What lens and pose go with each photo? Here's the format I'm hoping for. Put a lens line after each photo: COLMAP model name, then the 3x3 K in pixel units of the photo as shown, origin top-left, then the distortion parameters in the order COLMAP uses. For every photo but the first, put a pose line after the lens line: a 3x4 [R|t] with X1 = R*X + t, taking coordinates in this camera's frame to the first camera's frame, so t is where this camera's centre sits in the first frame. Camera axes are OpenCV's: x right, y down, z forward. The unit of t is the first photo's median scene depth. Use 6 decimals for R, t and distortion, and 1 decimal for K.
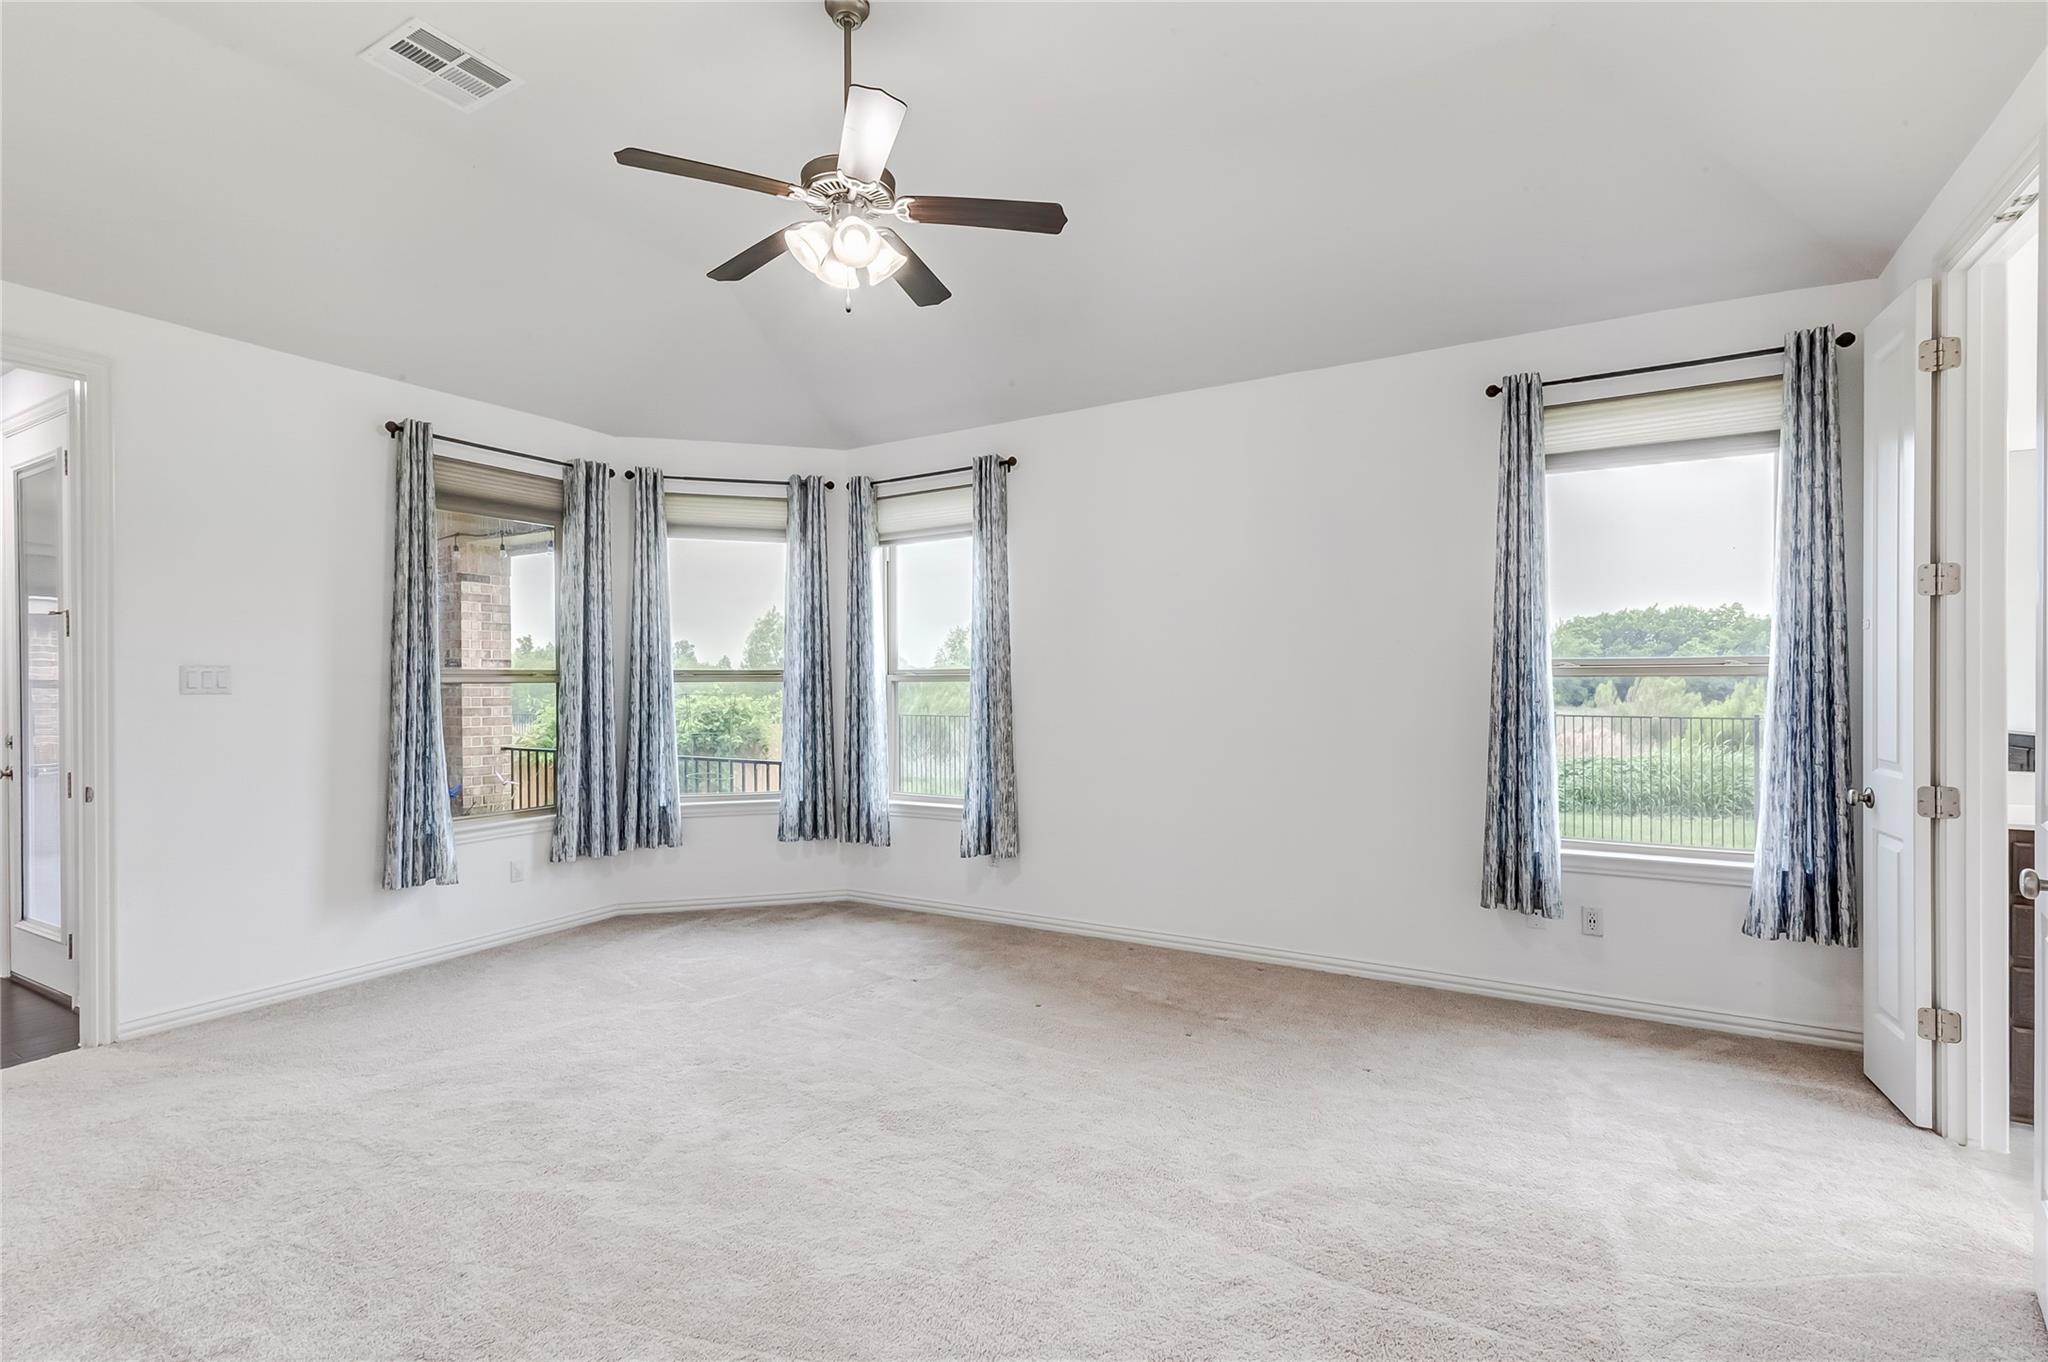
lens RADIAL K [[925.5, 0, 1030.6], [0, 925.5, 681.9], [0, 0, 1]] dist [-0.000489, -0.000007]
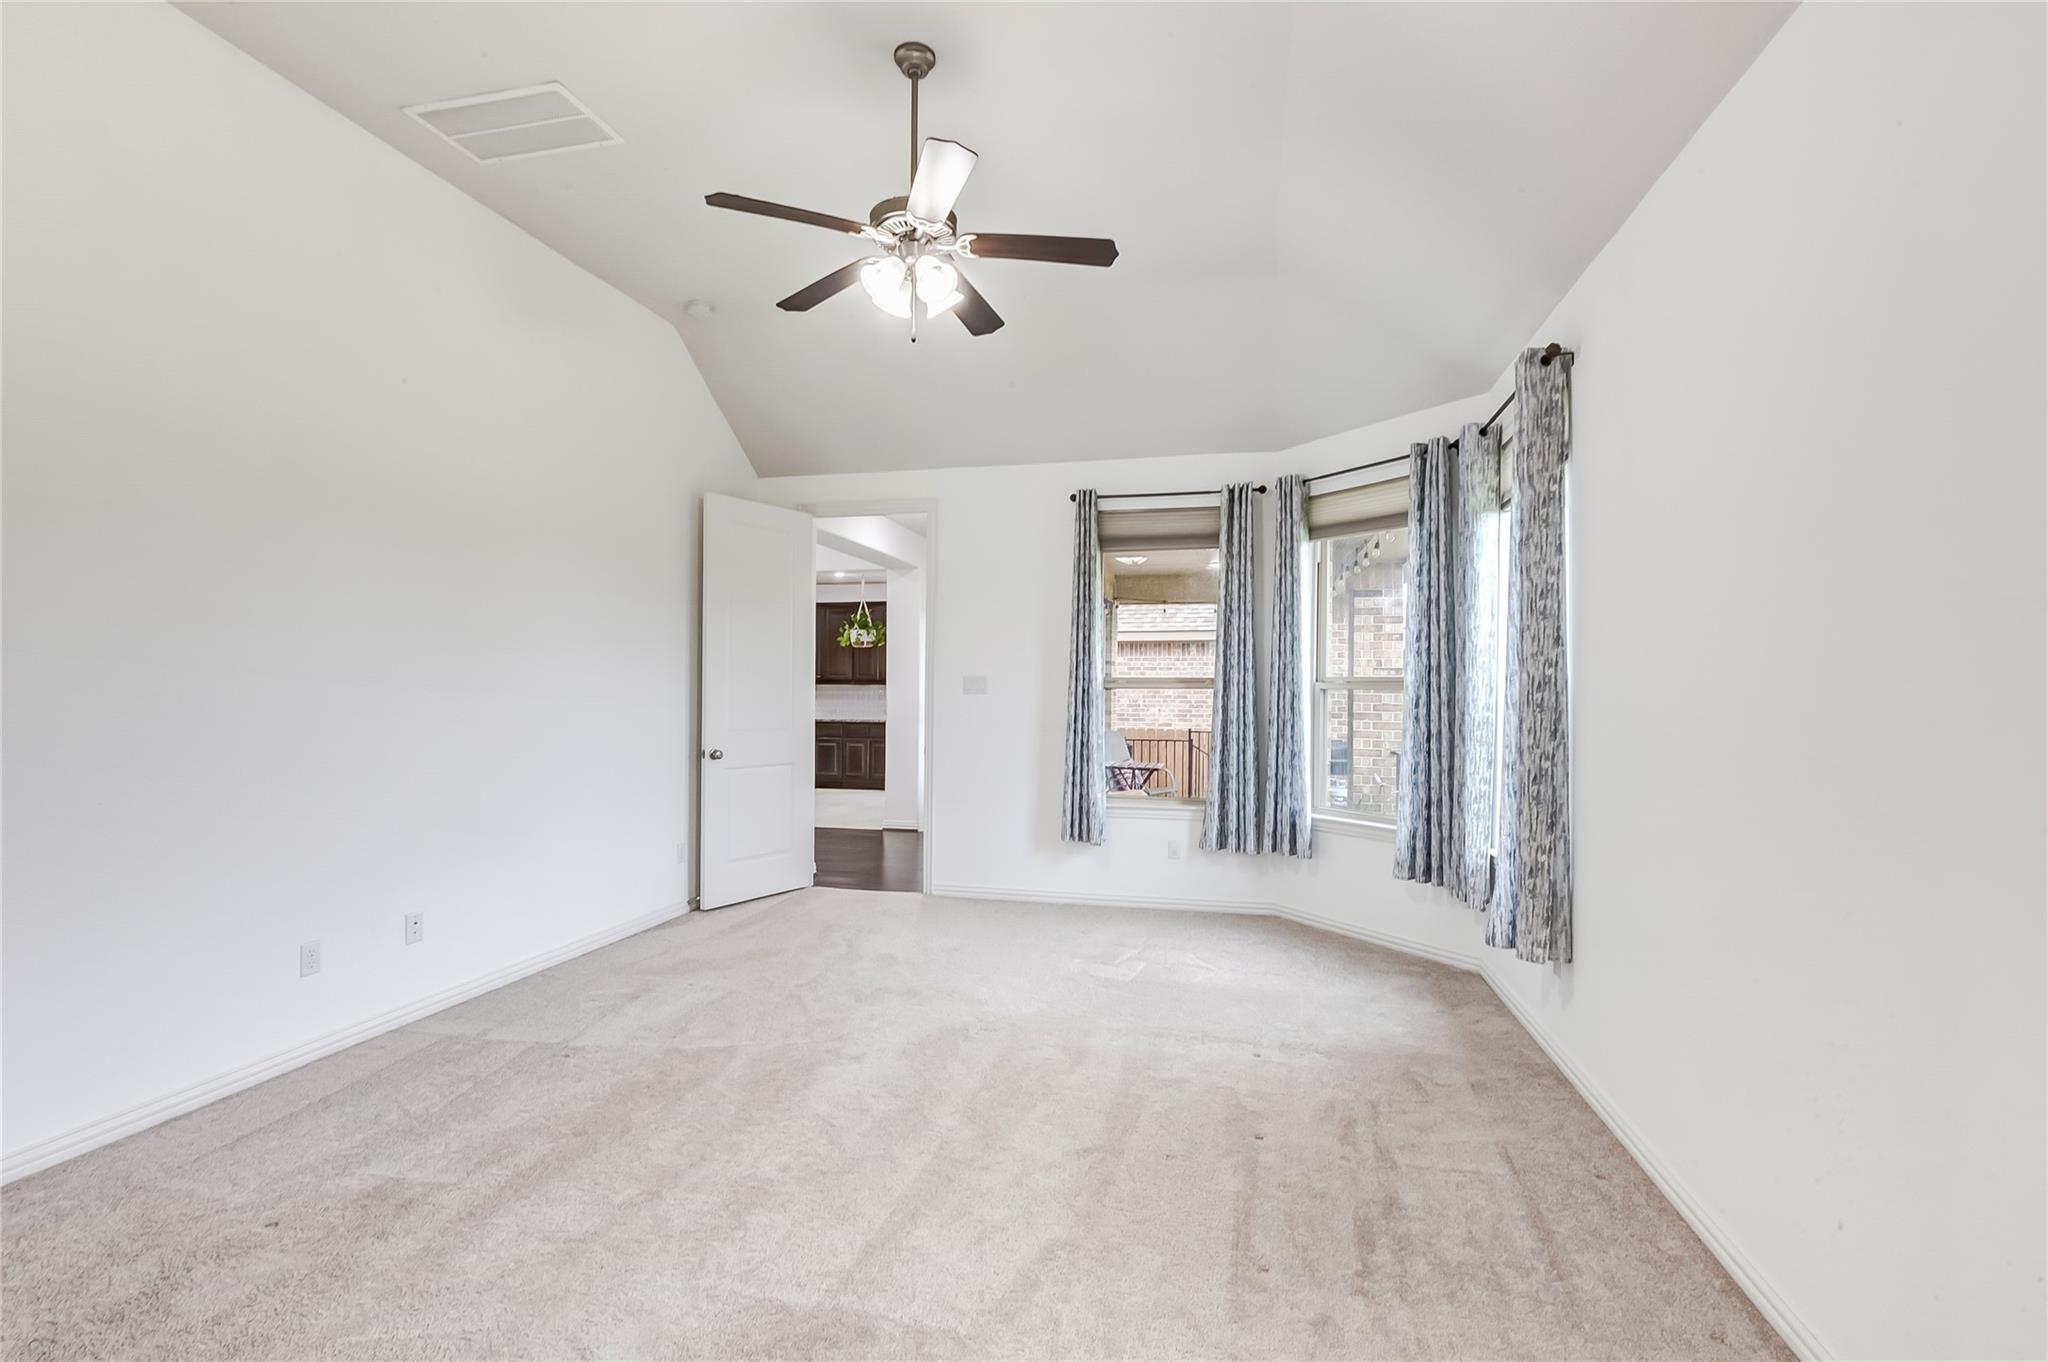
lens RADIAL K [[925.5, 0, 1026.6], [0, 925.5, 685.2], [0, 0, 1]] dist [-0.000489, -0.000007]
pose [[0.290367, 0.003272, -0.956910, 0.482341], [-0.008257, 0.999965, 0.000914, -0.003098], [0.956880, 0.007636, 0.290384, 0.455719]]
